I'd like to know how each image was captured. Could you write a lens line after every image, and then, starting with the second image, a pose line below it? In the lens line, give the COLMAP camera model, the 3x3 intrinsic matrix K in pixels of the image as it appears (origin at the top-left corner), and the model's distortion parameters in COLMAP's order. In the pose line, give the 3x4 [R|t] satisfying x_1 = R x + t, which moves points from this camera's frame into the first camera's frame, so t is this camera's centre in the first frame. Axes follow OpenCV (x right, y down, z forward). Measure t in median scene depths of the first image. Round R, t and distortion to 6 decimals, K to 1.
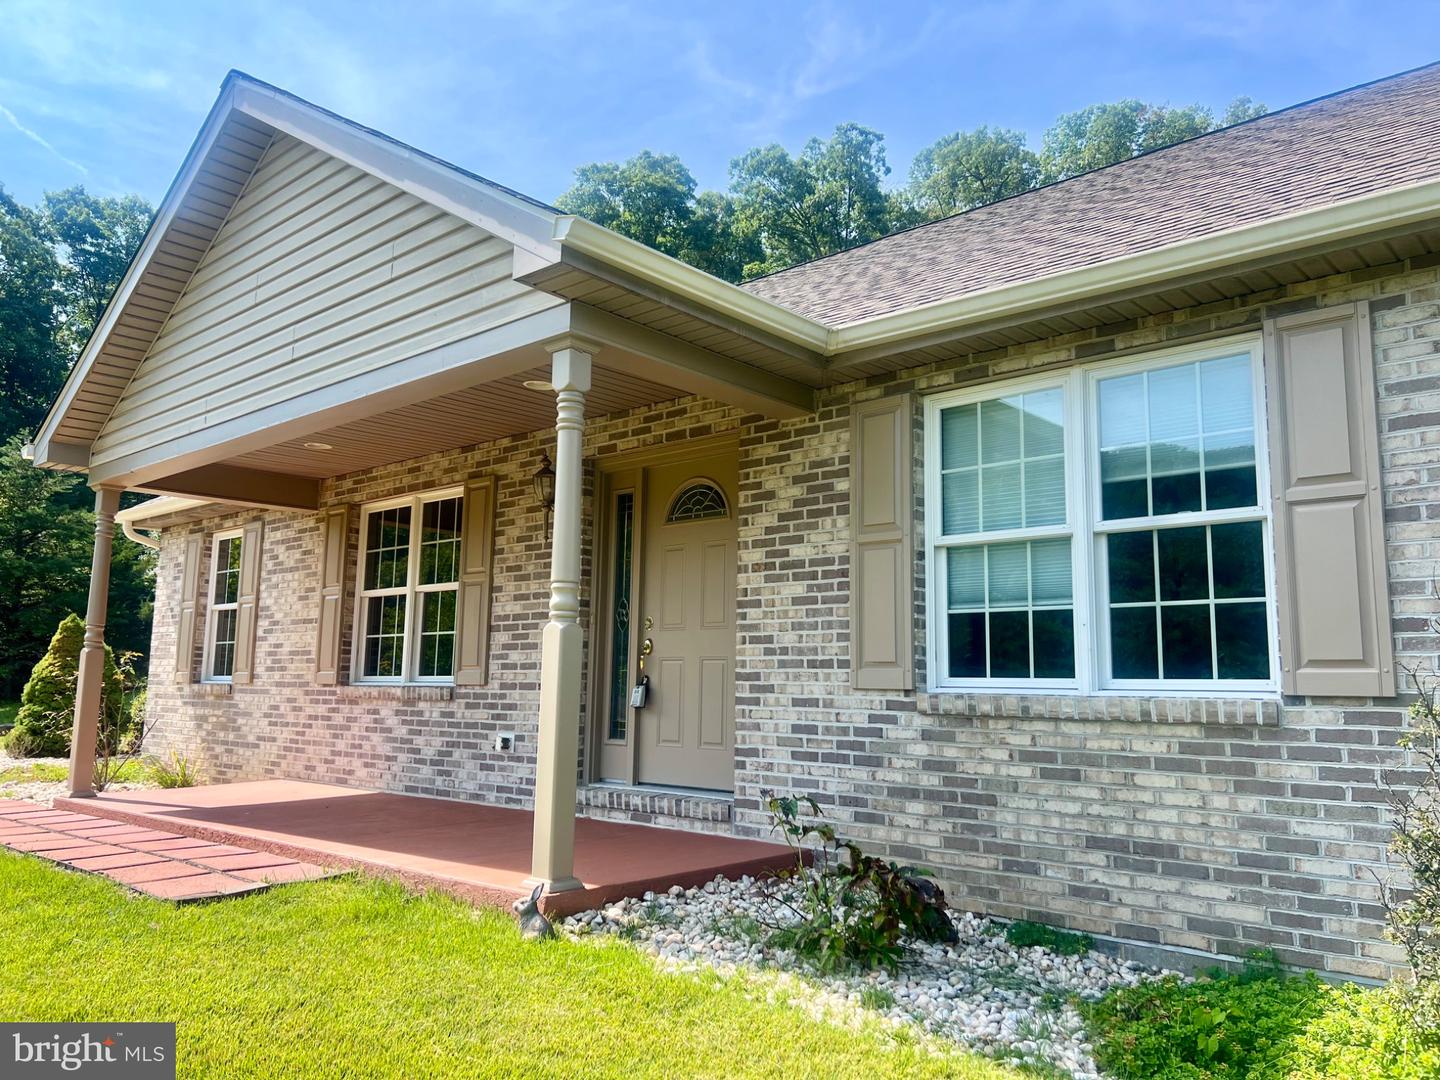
lens RADIAL K [[1081.4, 0, 718.7], [0, 1081.4, 537.0], [0, 0, 1]] dist [0.020479, -0.007734]
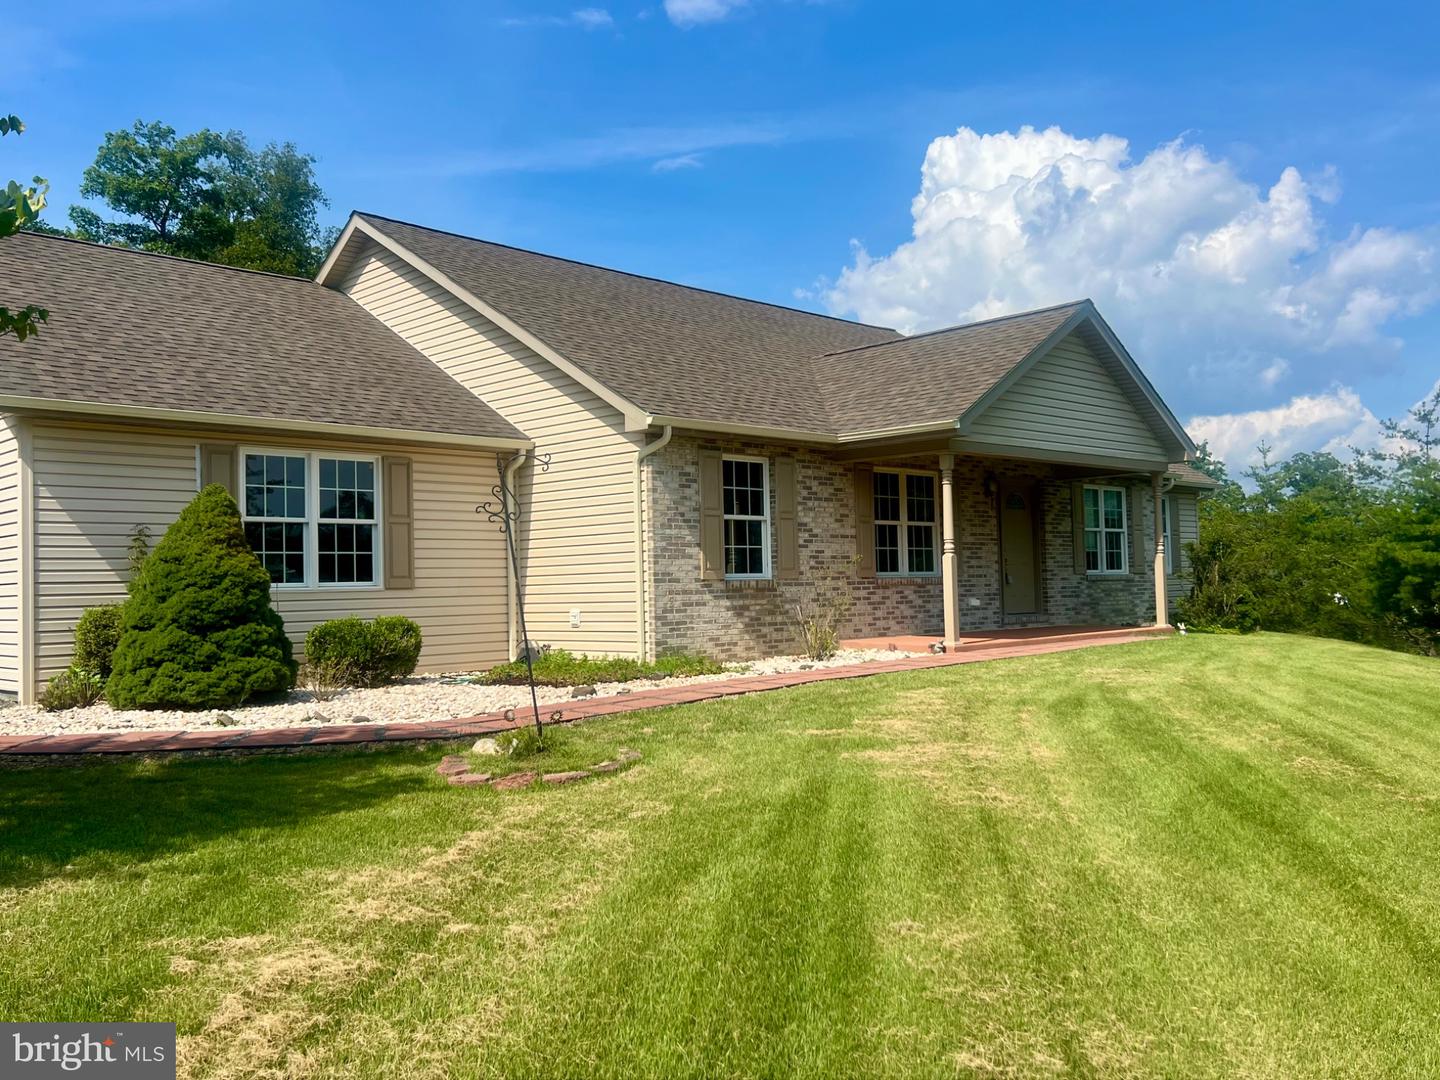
lens RADIAL K [[1295.4, 0, 718.9], [0, 1295.4, 540.6], [0, 0, 1]] dist [0.023419, 0.001909]
pose [[0.056204, 0.024544, 0.998118, -2.434440], [-0.115197, 0.993181, -0.017936, 0.151297], [-0.991751, -0.113972, 0.058648, 1.189265]]
